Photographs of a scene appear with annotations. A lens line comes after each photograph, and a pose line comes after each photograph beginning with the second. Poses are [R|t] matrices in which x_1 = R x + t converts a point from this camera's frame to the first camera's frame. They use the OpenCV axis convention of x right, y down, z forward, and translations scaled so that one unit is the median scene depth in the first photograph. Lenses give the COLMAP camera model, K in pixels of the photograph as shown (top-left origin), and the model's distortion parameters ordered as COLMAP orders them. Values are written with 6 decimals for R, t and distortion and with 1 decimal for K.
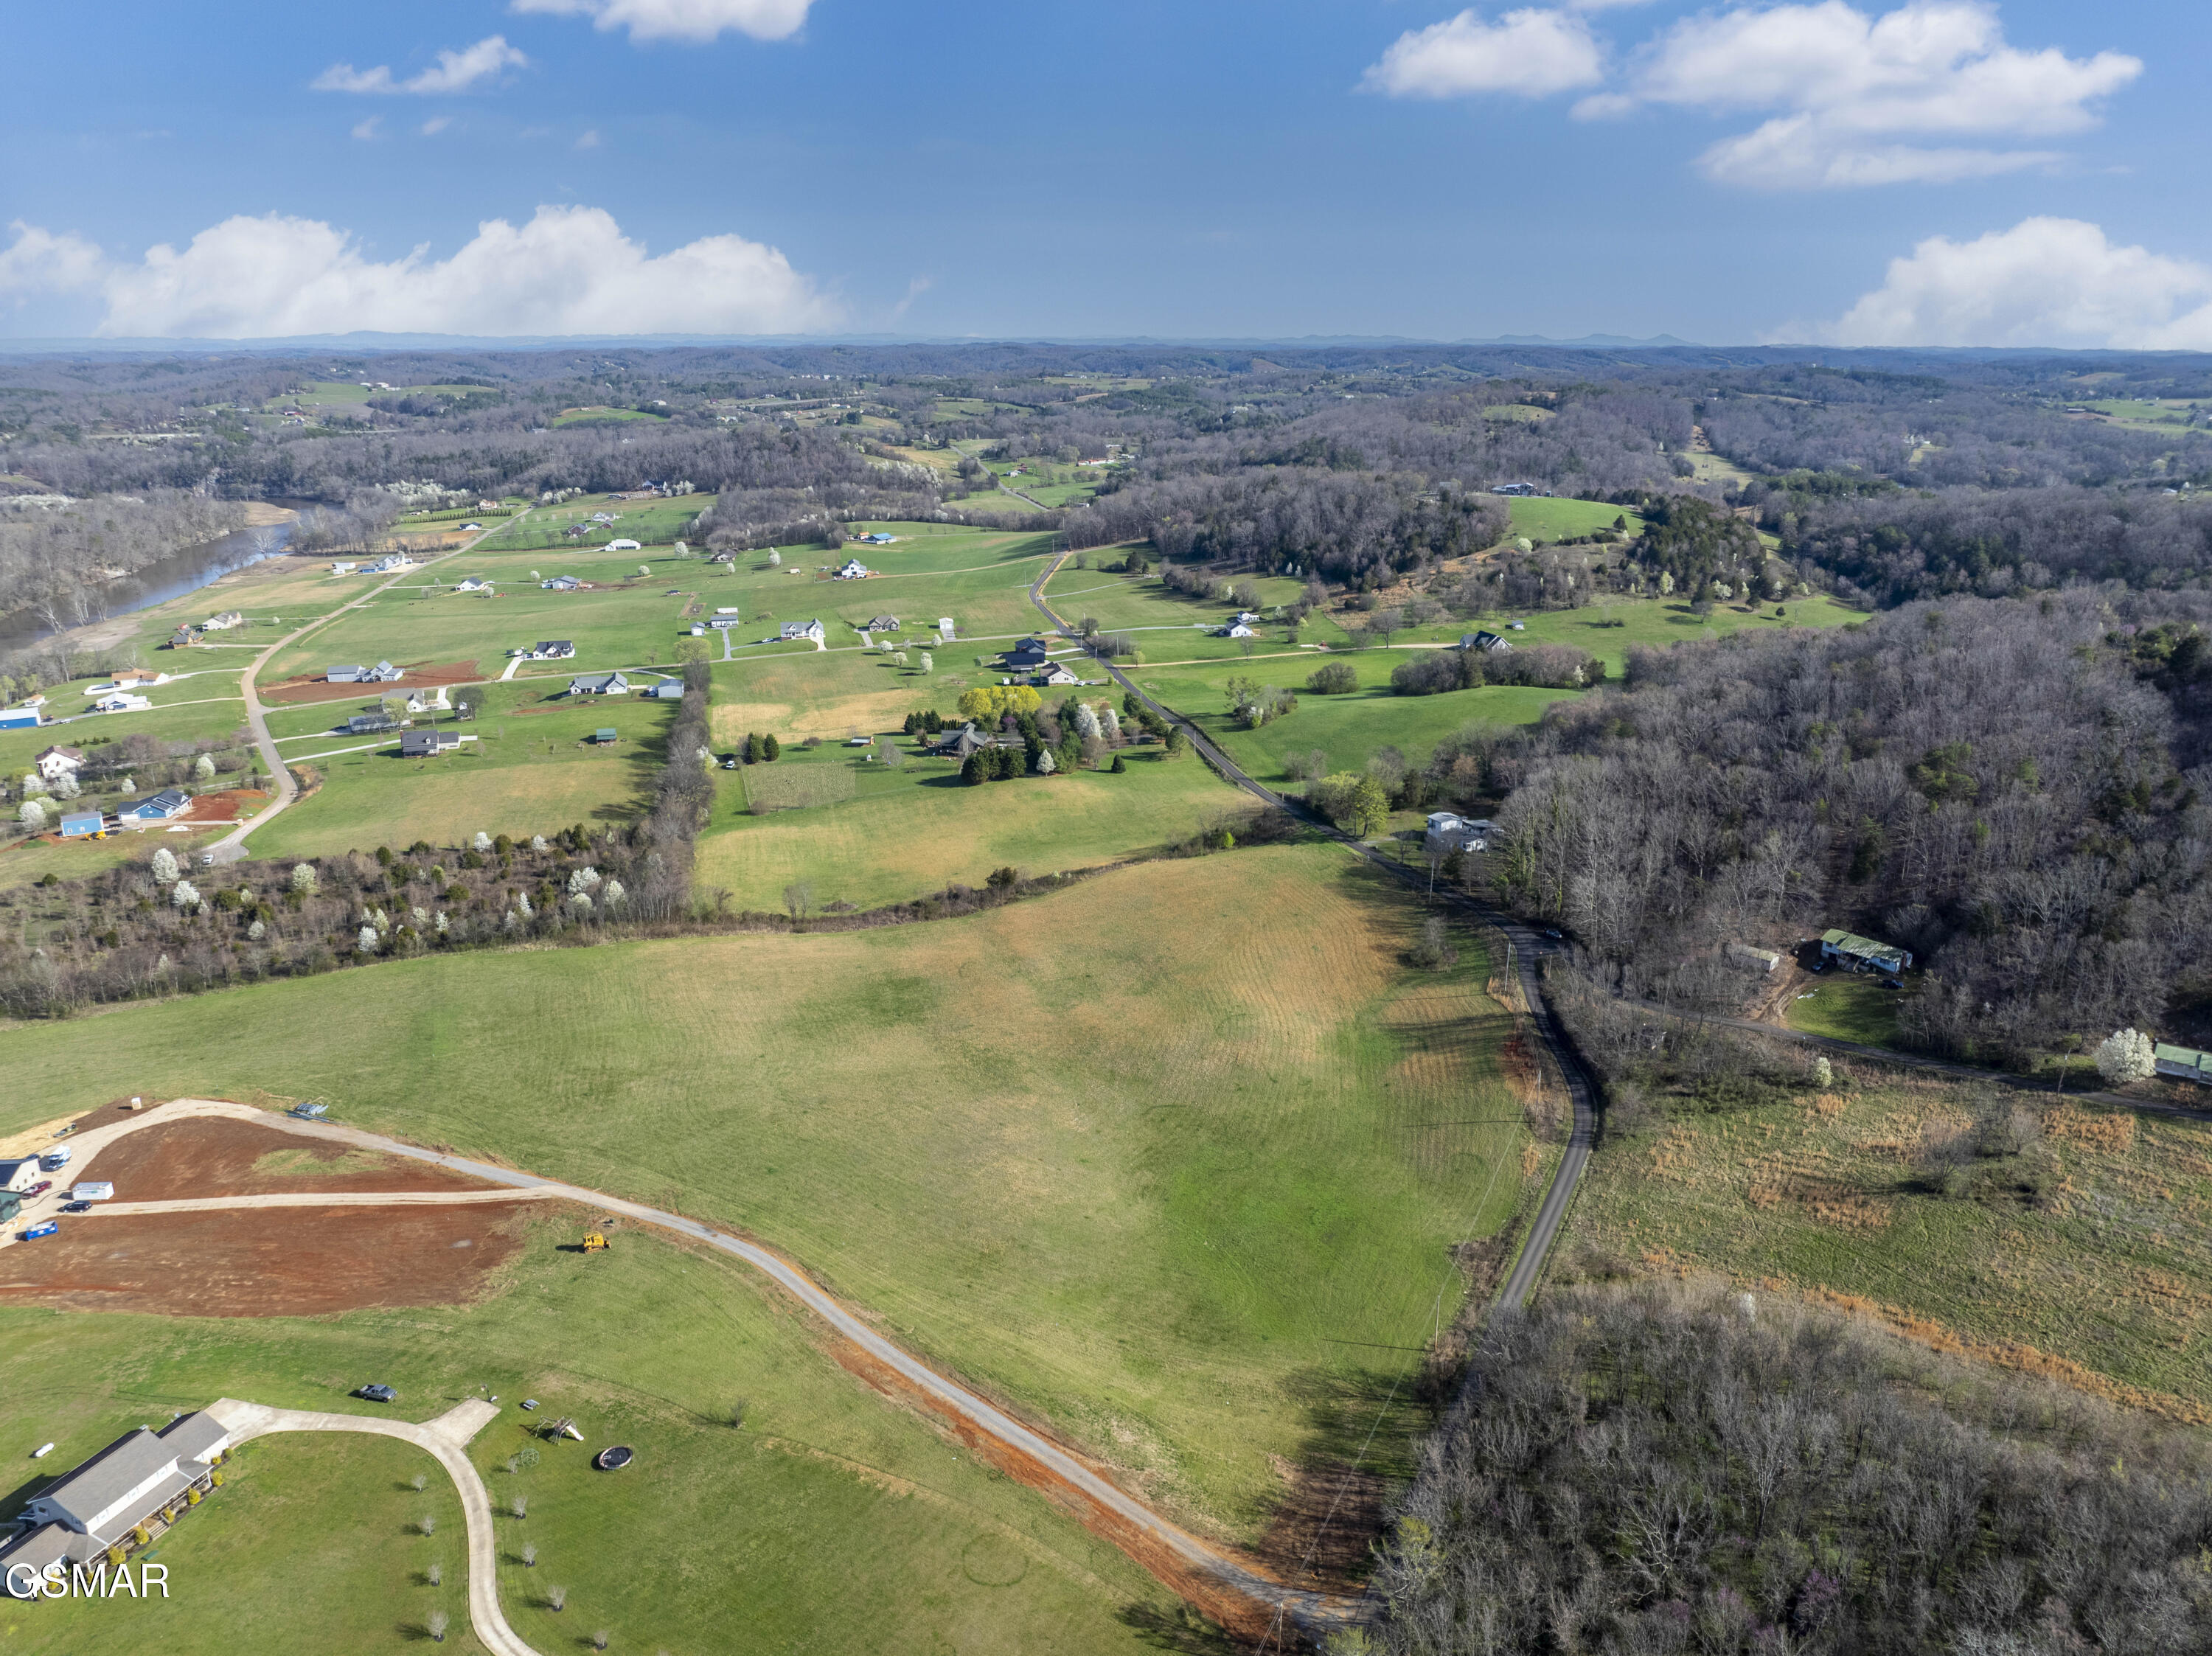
lens RADIAL K [[1559.7, 0, 1107.2], [0, 1559.7, 826.8], [0, 0, 1]] dist [-0.036499, -0.000546]
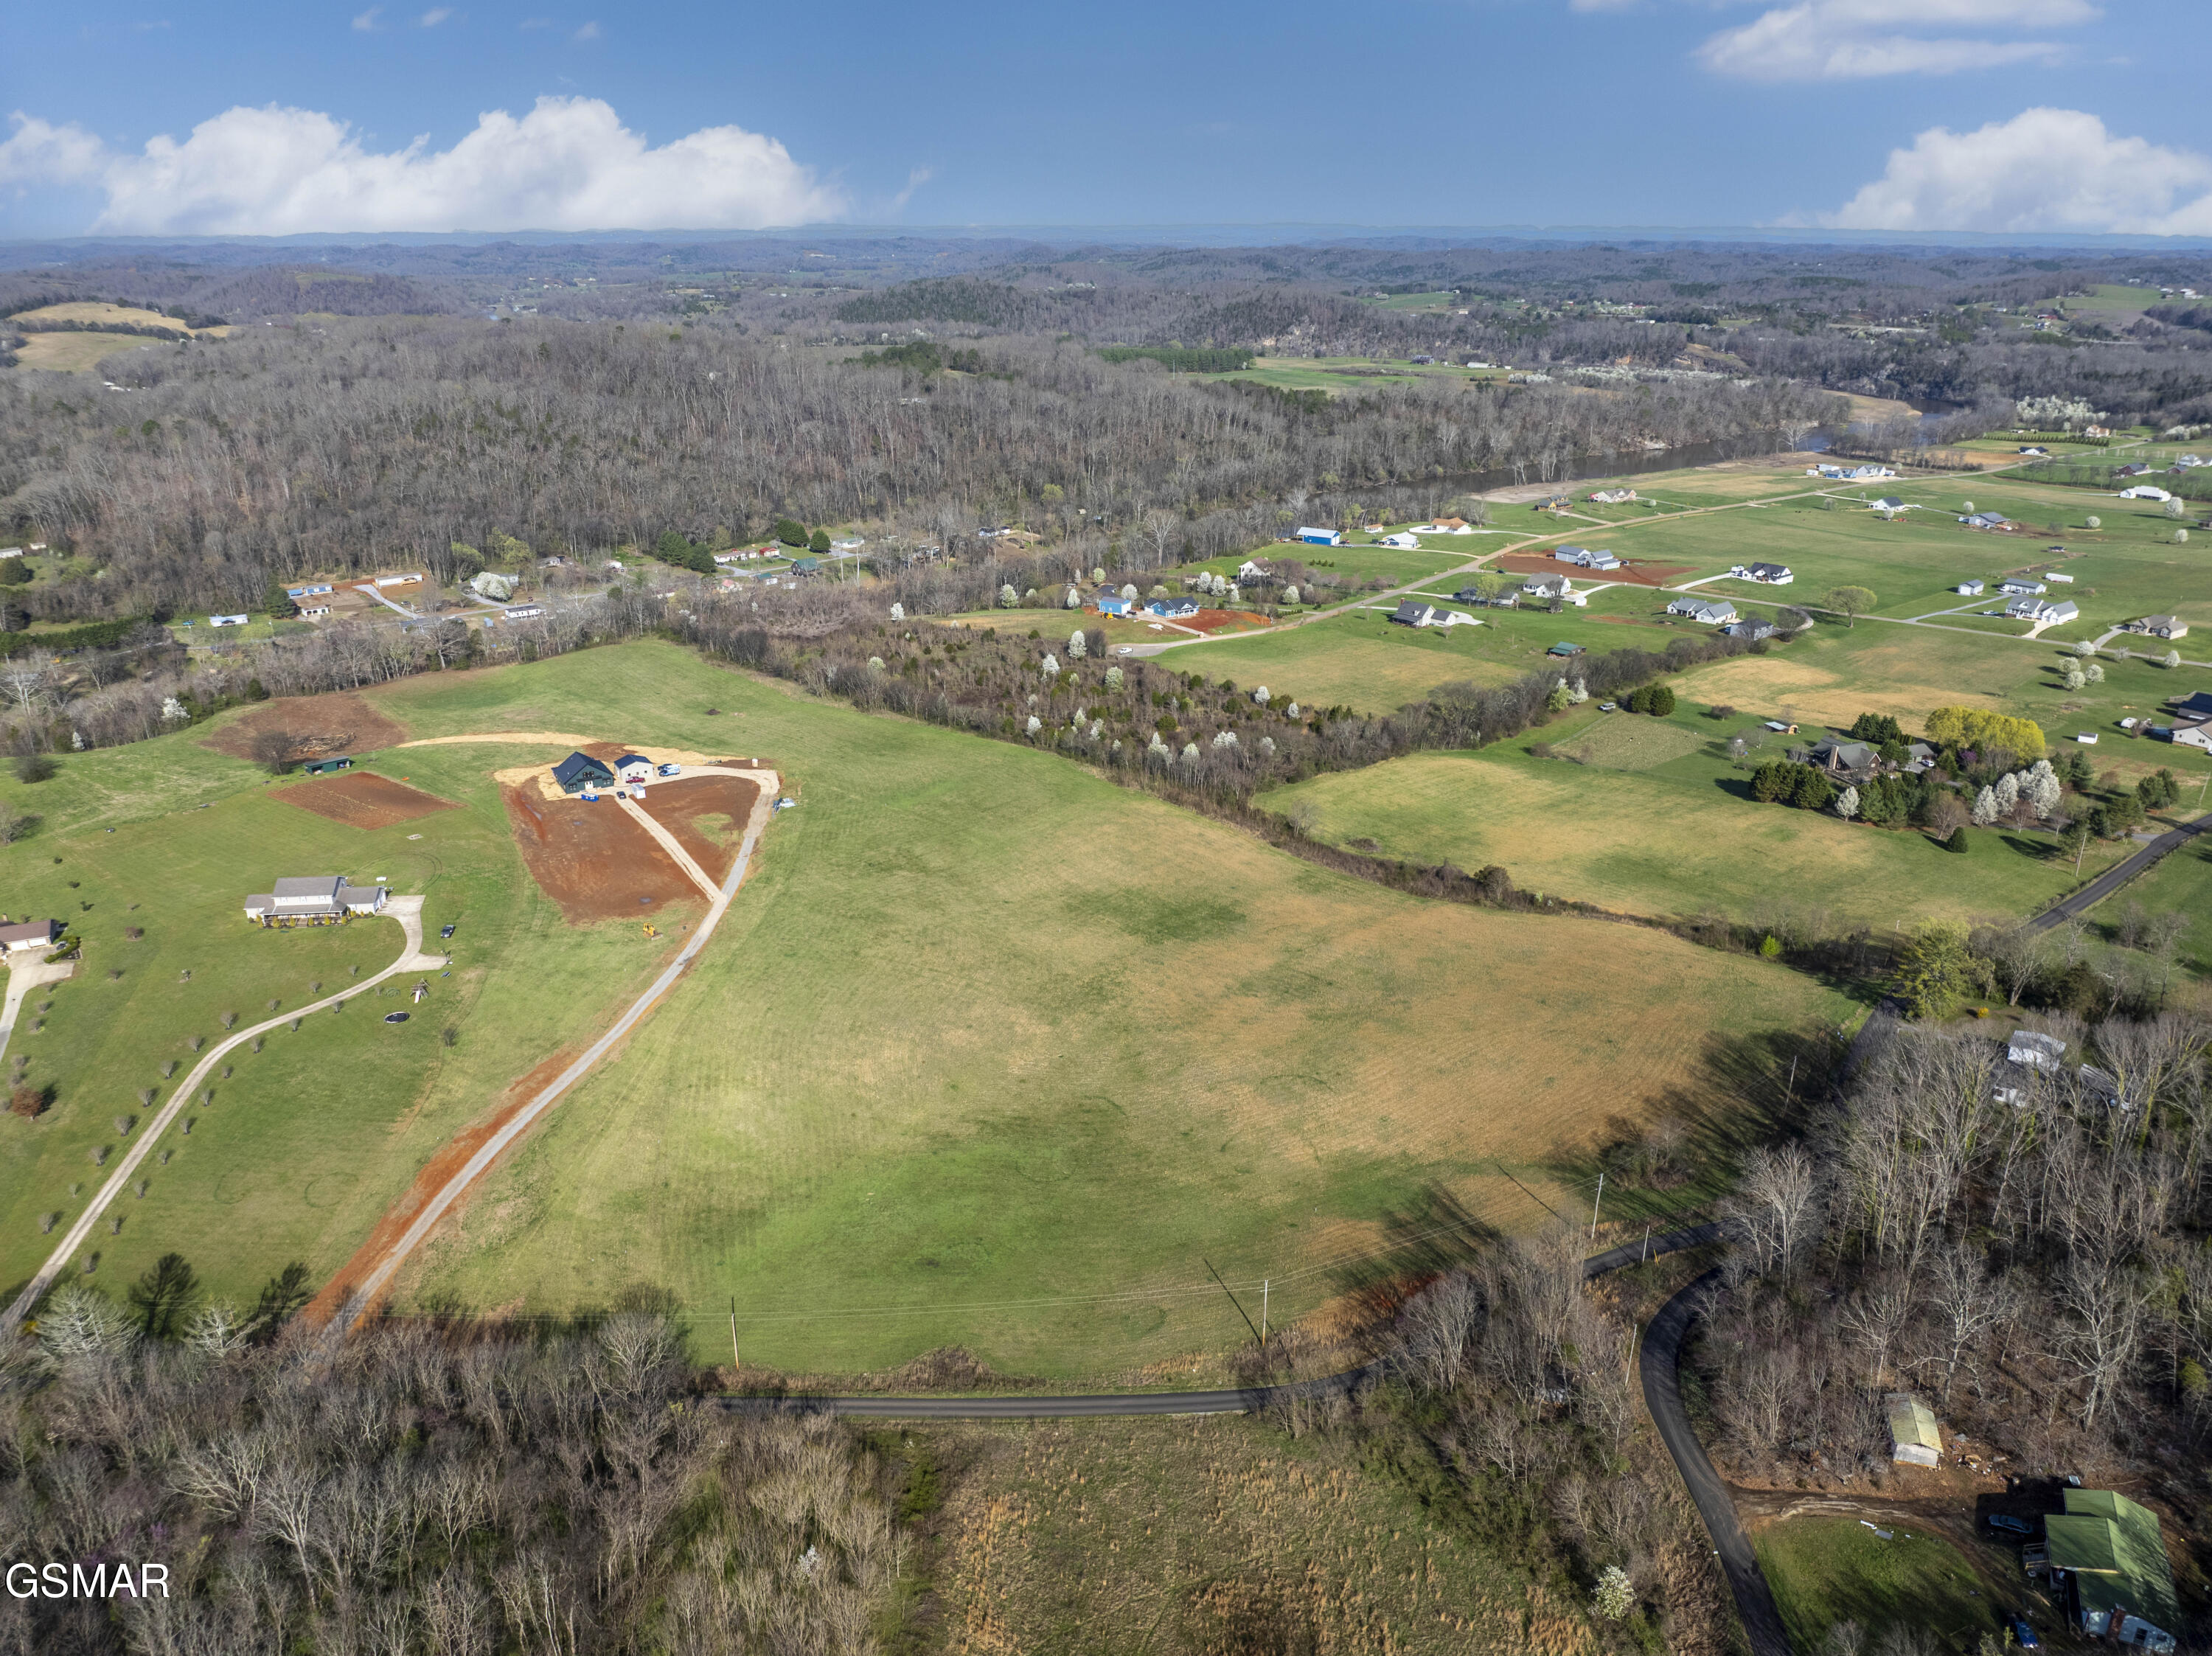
lens RADIAL K [[1559.7, 0, 1106.3], [0, 1559.7, 839.0], [0, 0, 1]] dist [-0.036499, -0.000546]
pose [[0.448620, 0.326107, -0.832102, 0.641687], [-0.268944, 0.937156, 0.222279, -0.141471], [0.852296, 0.124070, 0.508132, 0.458598]]
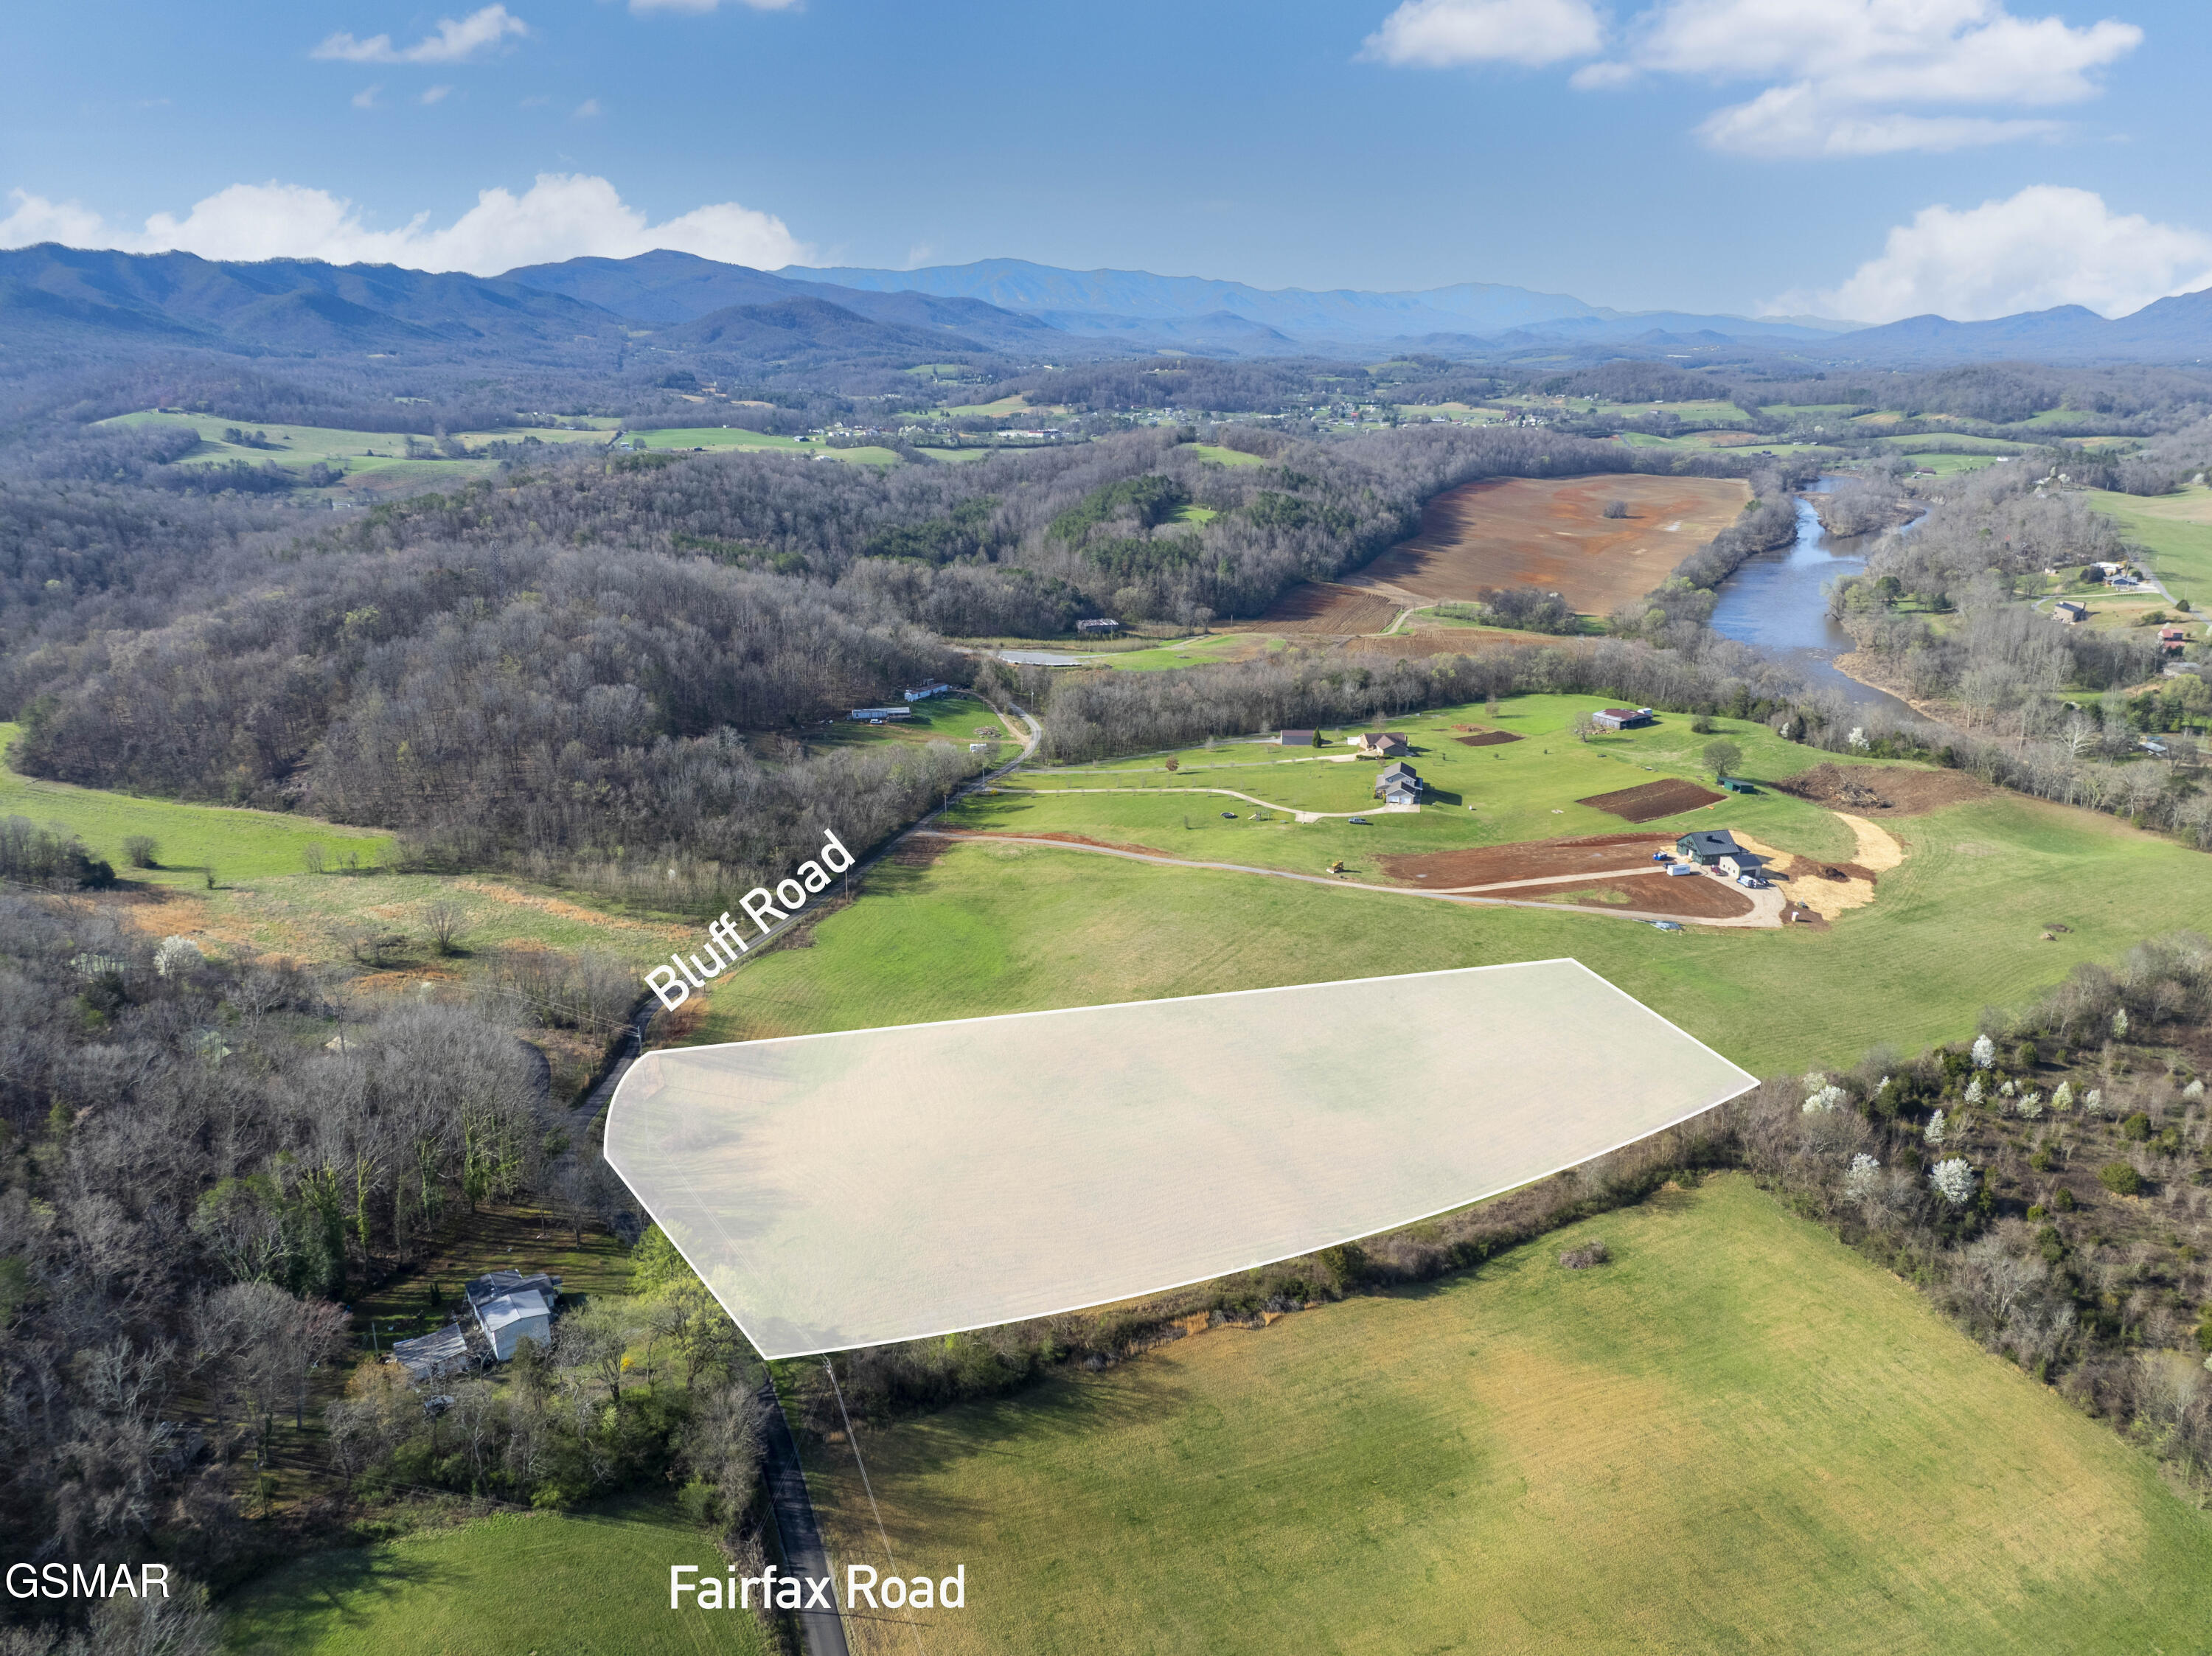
lens RADIAL K [[1559.7, 0, 1113.3], [0, 1559.7, 829.9], [0, 0, 1]] dist [-0.036499, -0.000546]
pose [[-0.987260, 0.047367, -0.151903, 0.118301], [-0.048647, 0.819098, 0.571587, -0.512836], [0.151498, 0.571695, -0.806358, 1.630039]]
